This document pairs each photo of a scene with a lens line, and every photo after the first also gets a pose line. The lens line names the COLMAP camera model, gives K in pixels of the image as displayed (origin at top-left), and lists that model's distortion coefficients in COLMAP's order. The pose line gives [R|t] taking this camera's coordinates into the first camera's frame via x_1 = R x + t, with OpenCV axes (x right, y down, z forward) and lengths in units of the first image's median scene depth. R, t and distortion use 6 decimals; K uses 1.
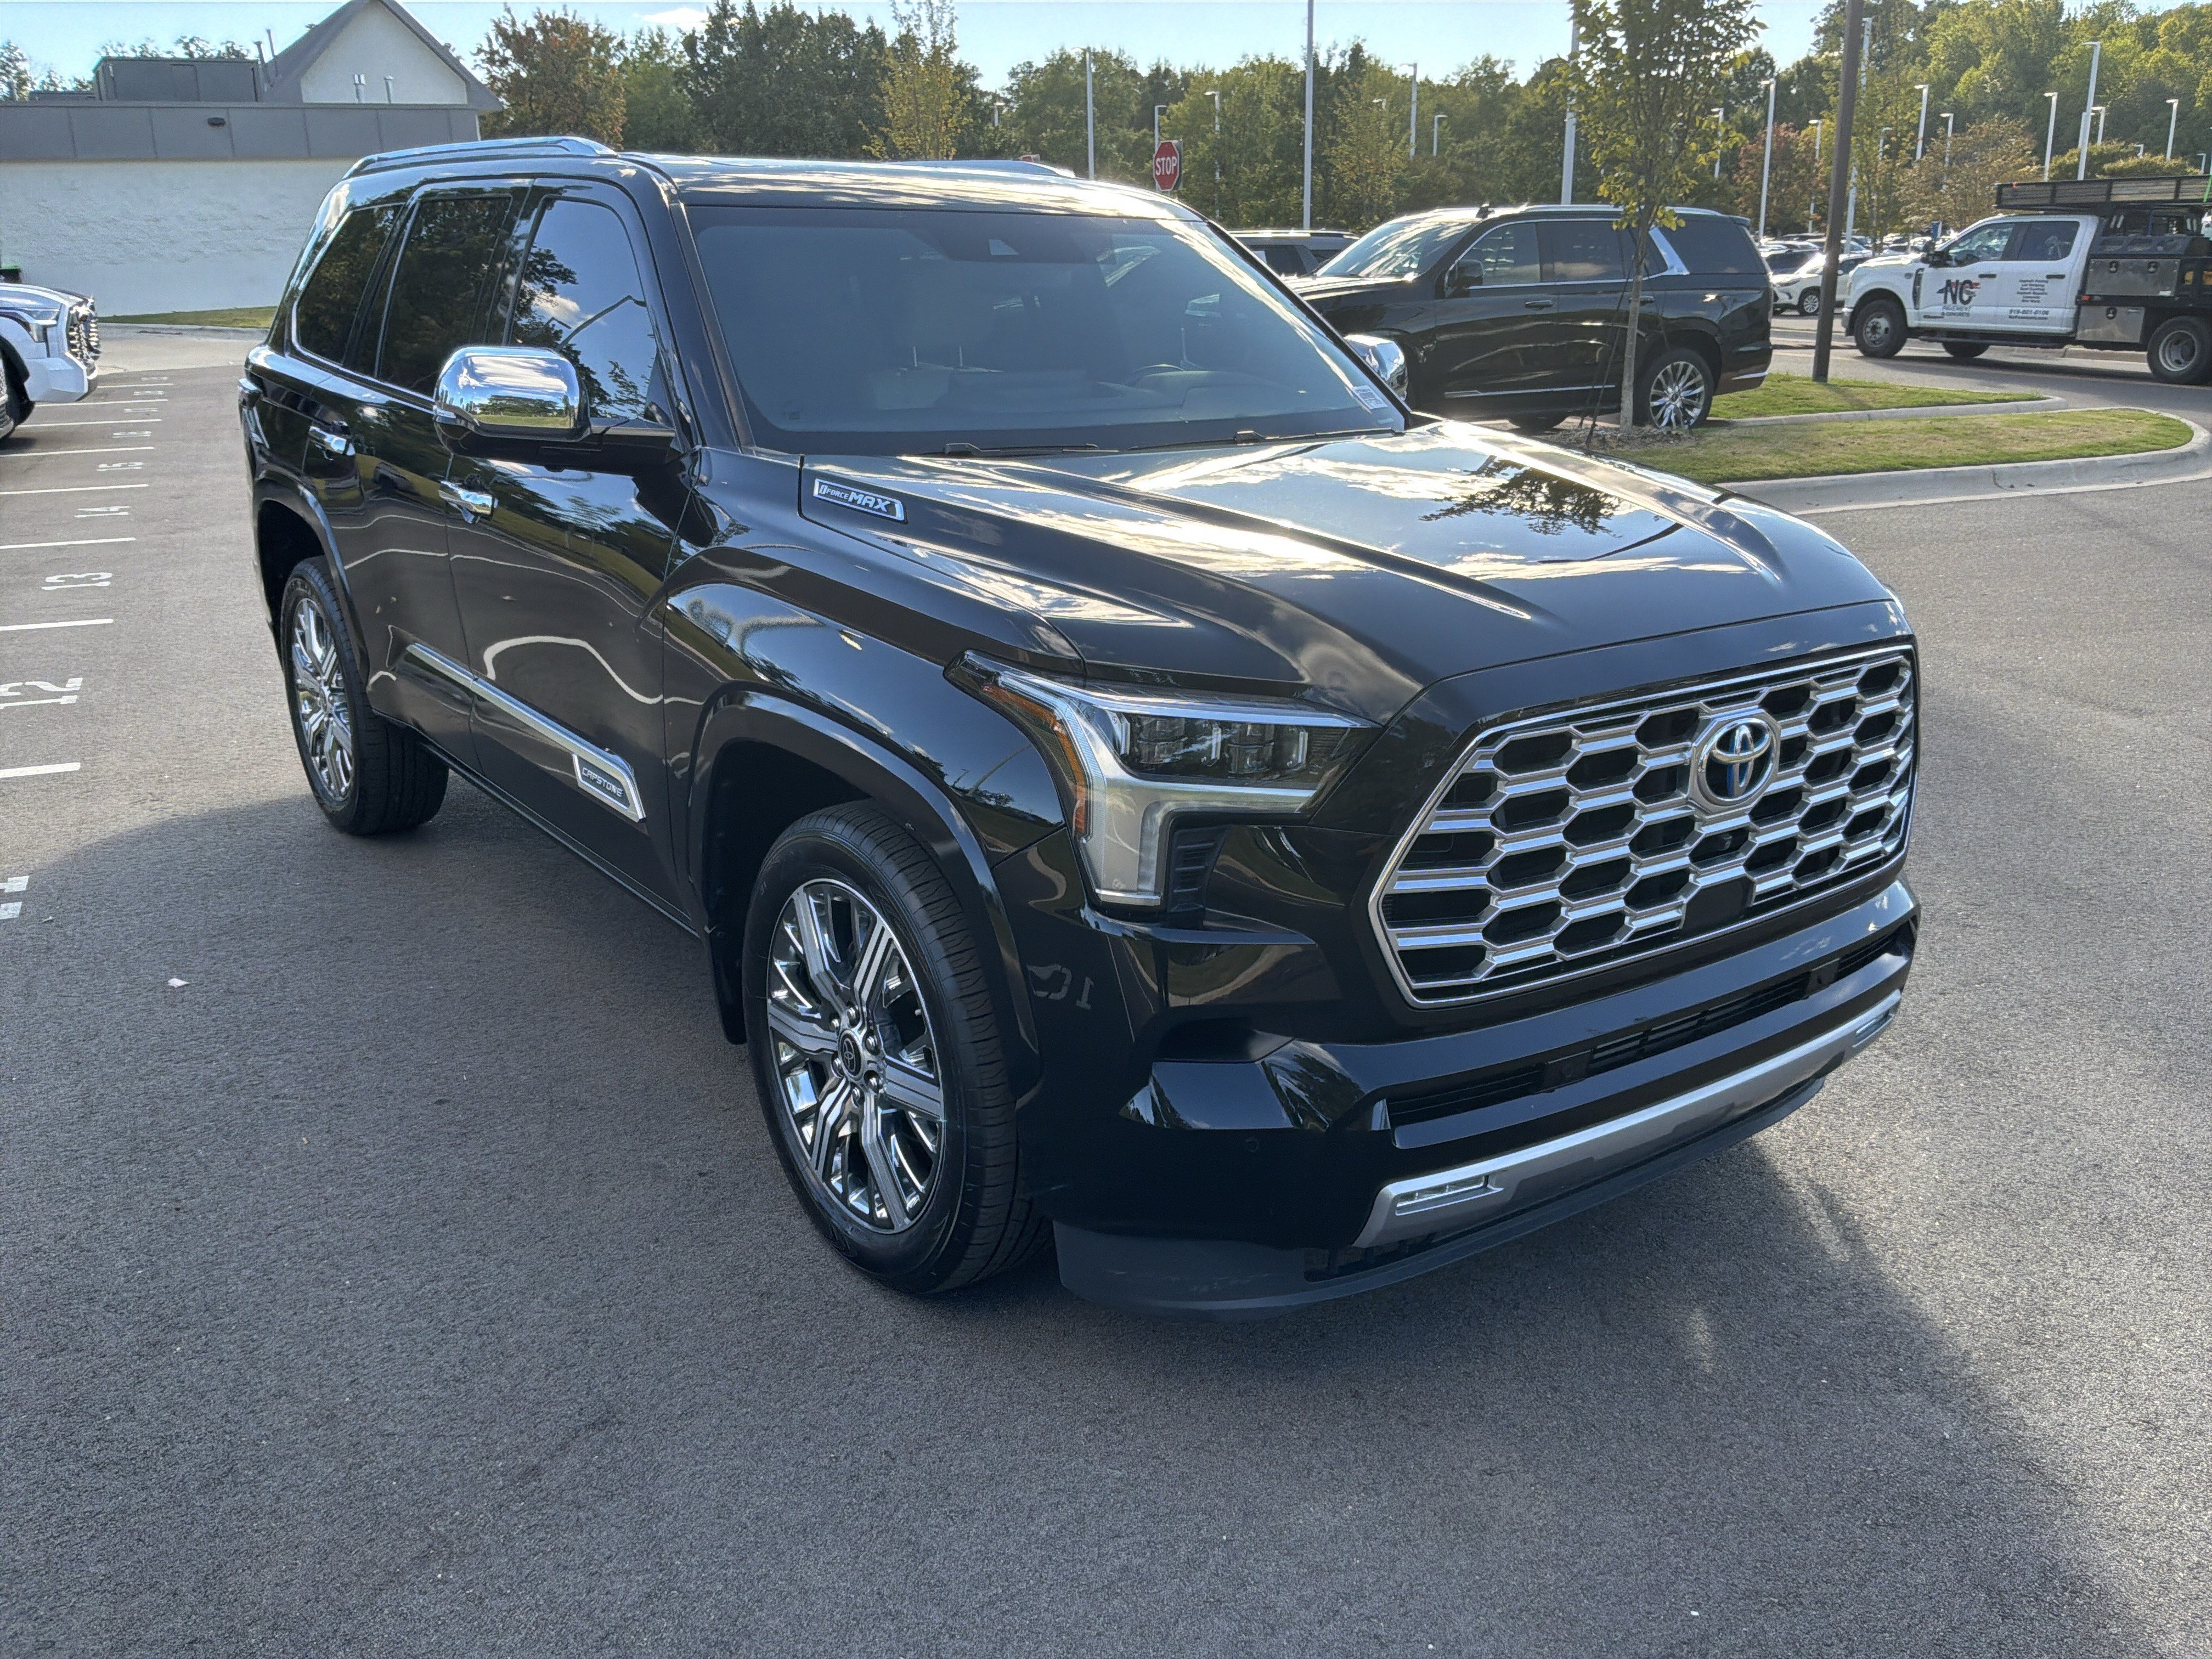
lens RADIAL K [[1835.4, 0, 1113.9], [0, 1835.4, 824.1], [0, 0, 1]] dist [0.034402, -0.068968]
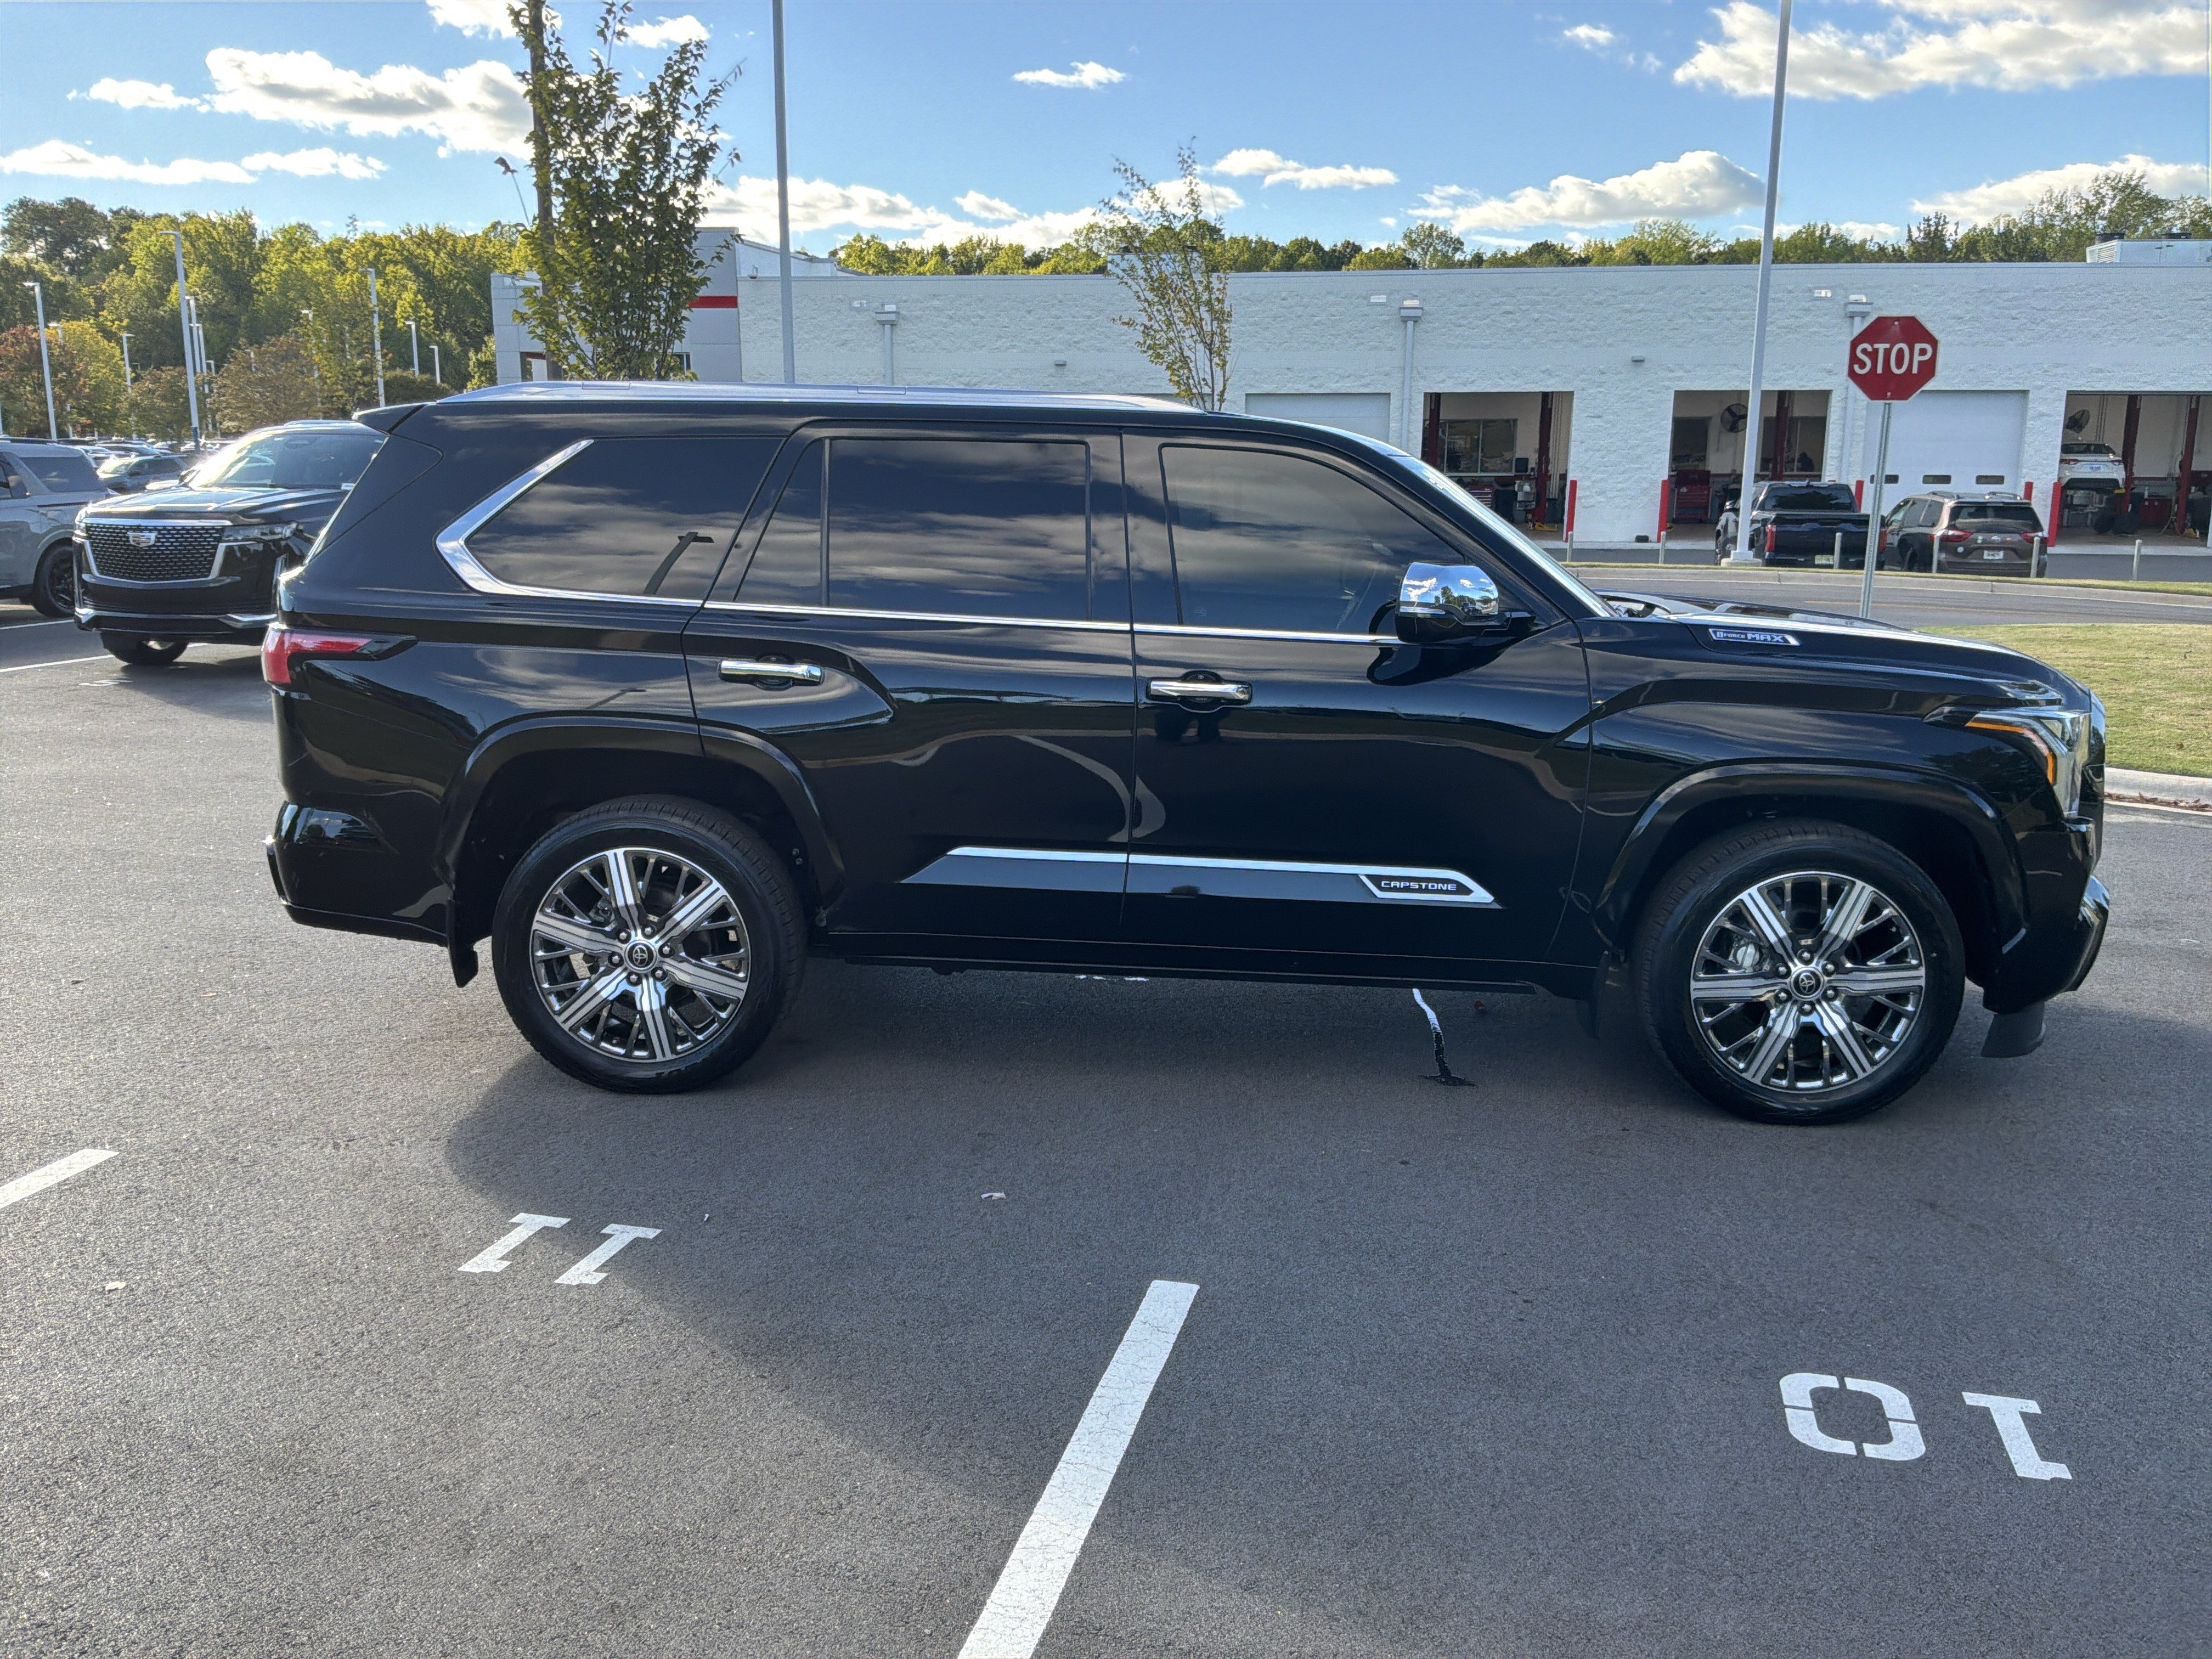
lens RADIAL K [[1835.4, 0, 1129.1], [0, 1835.4, 832.8], [0, 0, 1]] dist [0.034402, -0.068968]
pose [[0.635256, -0.147665, 0.758053, -1.939341], [0.222525, 0.974921, 0.003432, -0.154628], [-0.739549, 0.166506, 0.652183, 0.431771]]
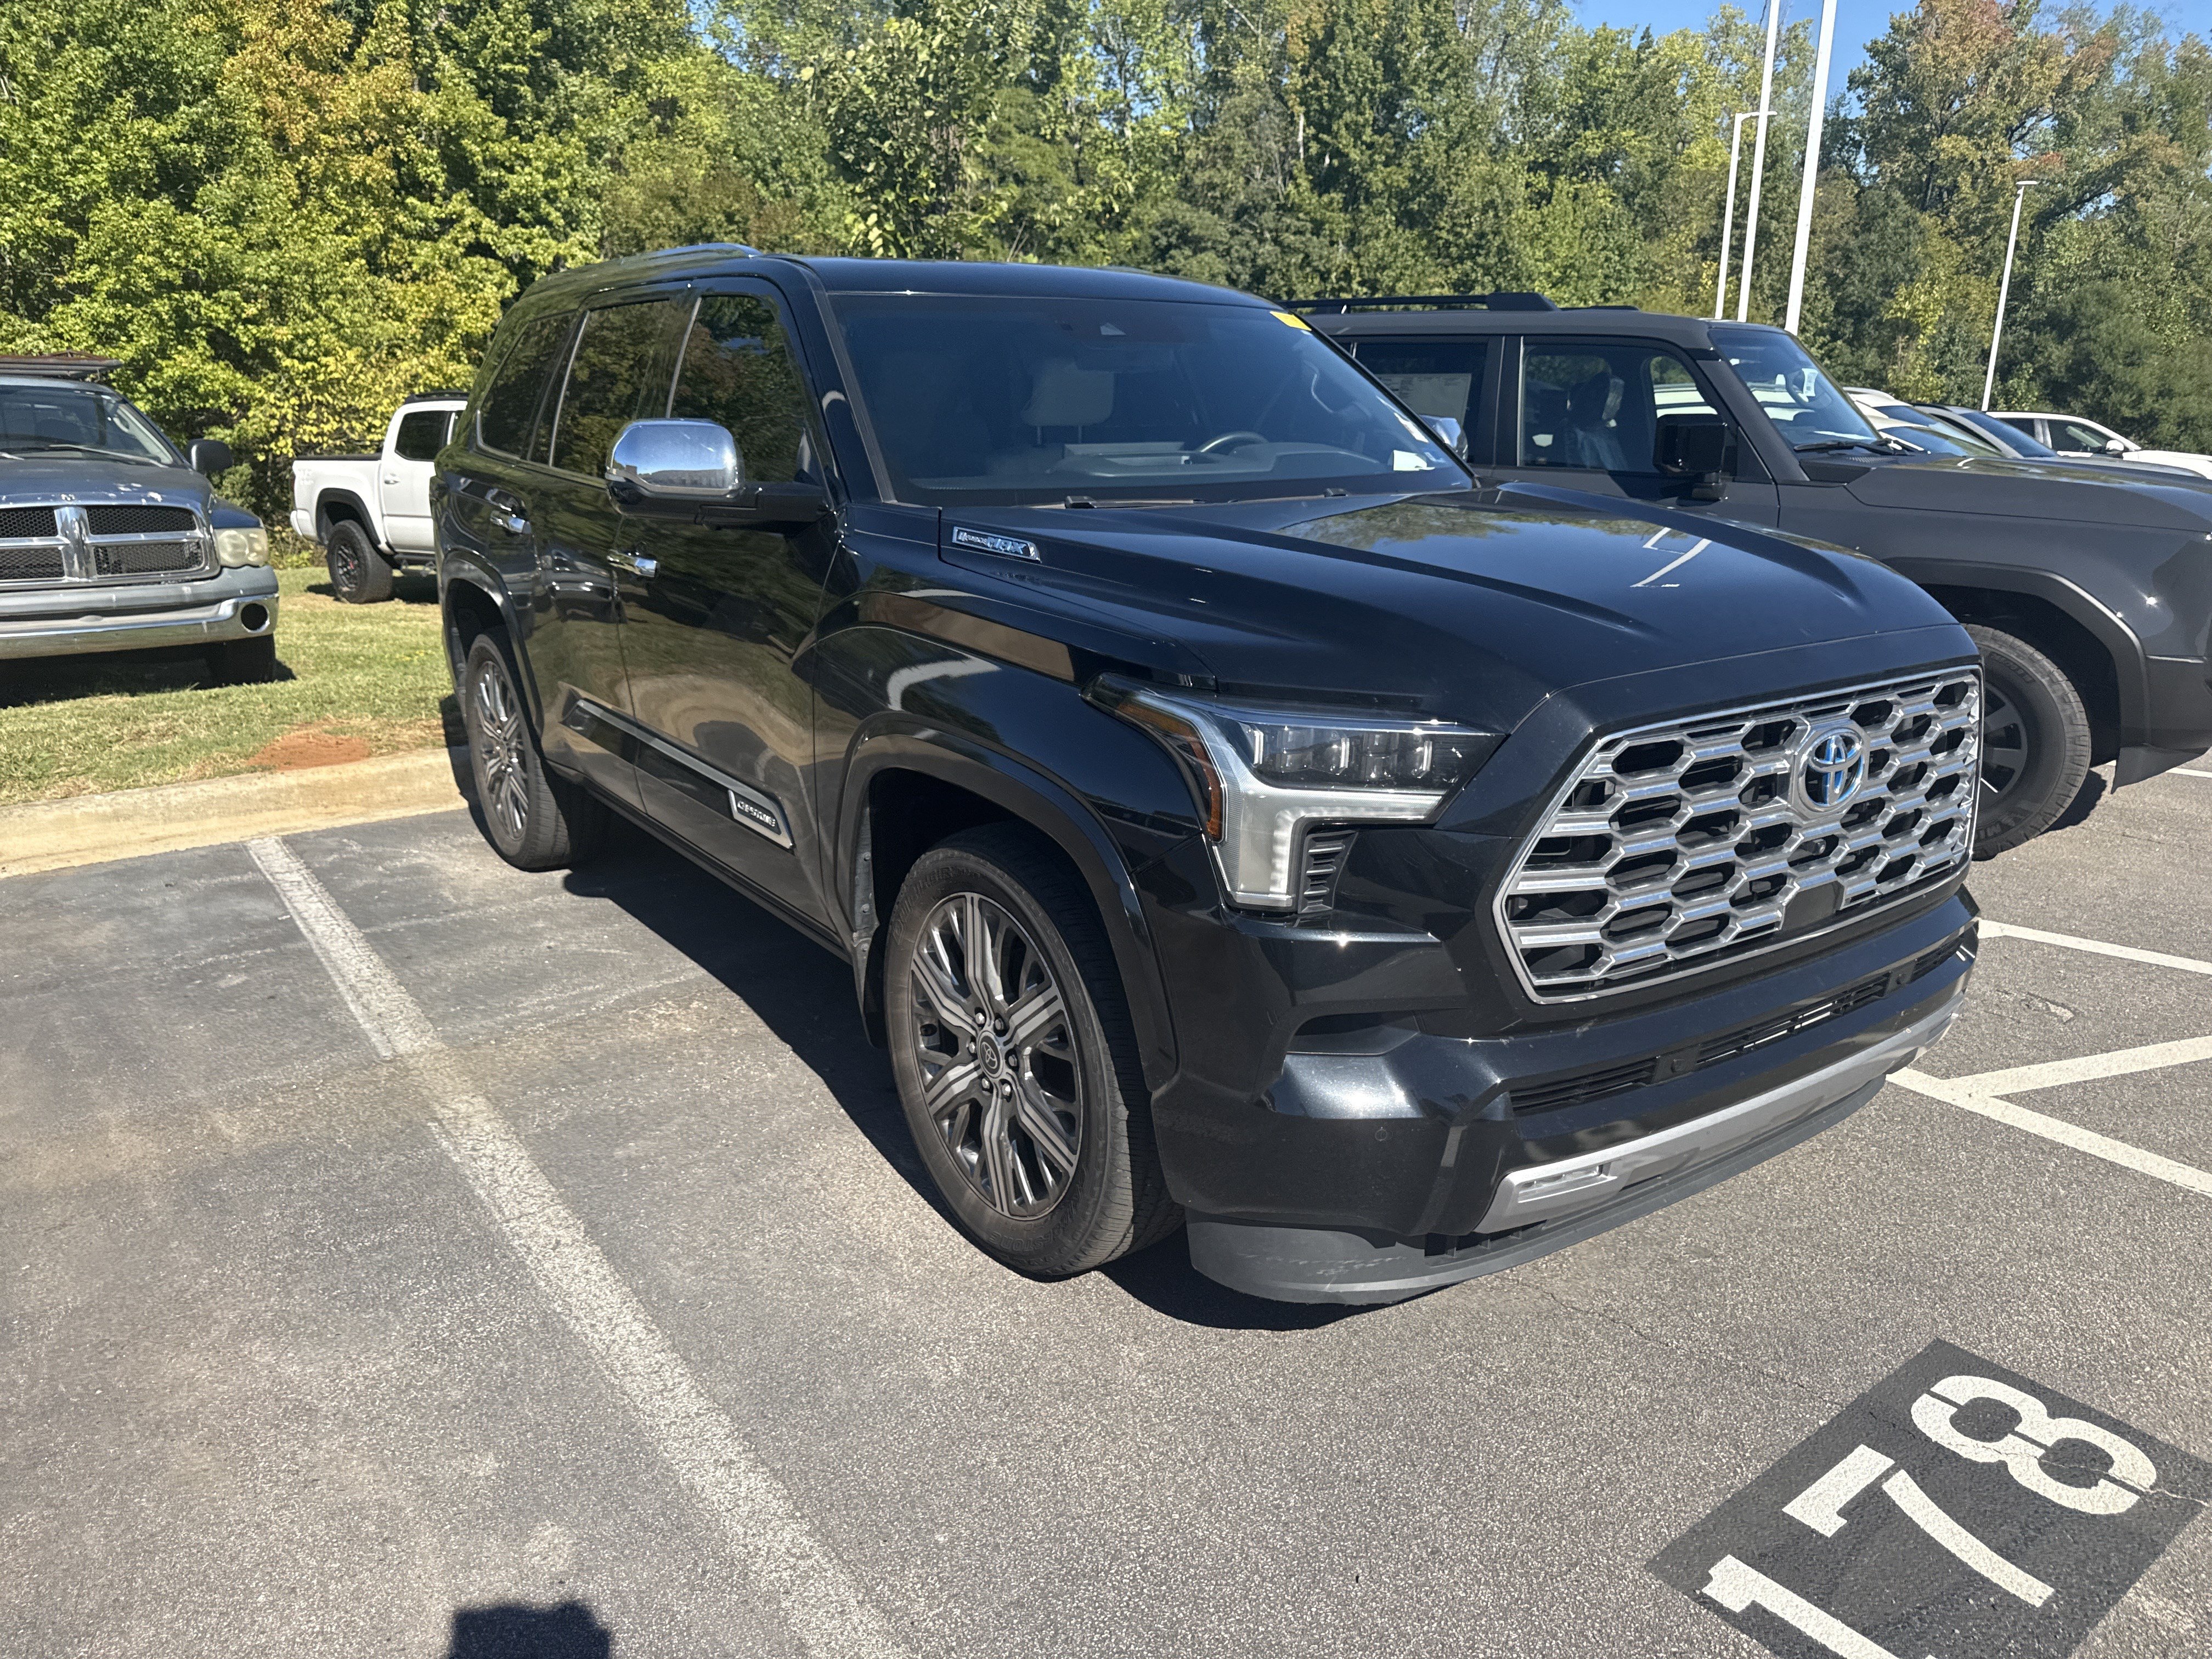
lens RADIAL K [[1529.8, 0, 1101.2], [0, 1529.8, 808.5], [0, 0, 1]] dist [0.011340, -0.011636]
pose [[0.999242, -0.007474, -0.038195, -0.048979], [0.005844, 0.999074, -0.042620, 0.024043], [0.038478, 0.042364, 0.998361, 0.109864]]
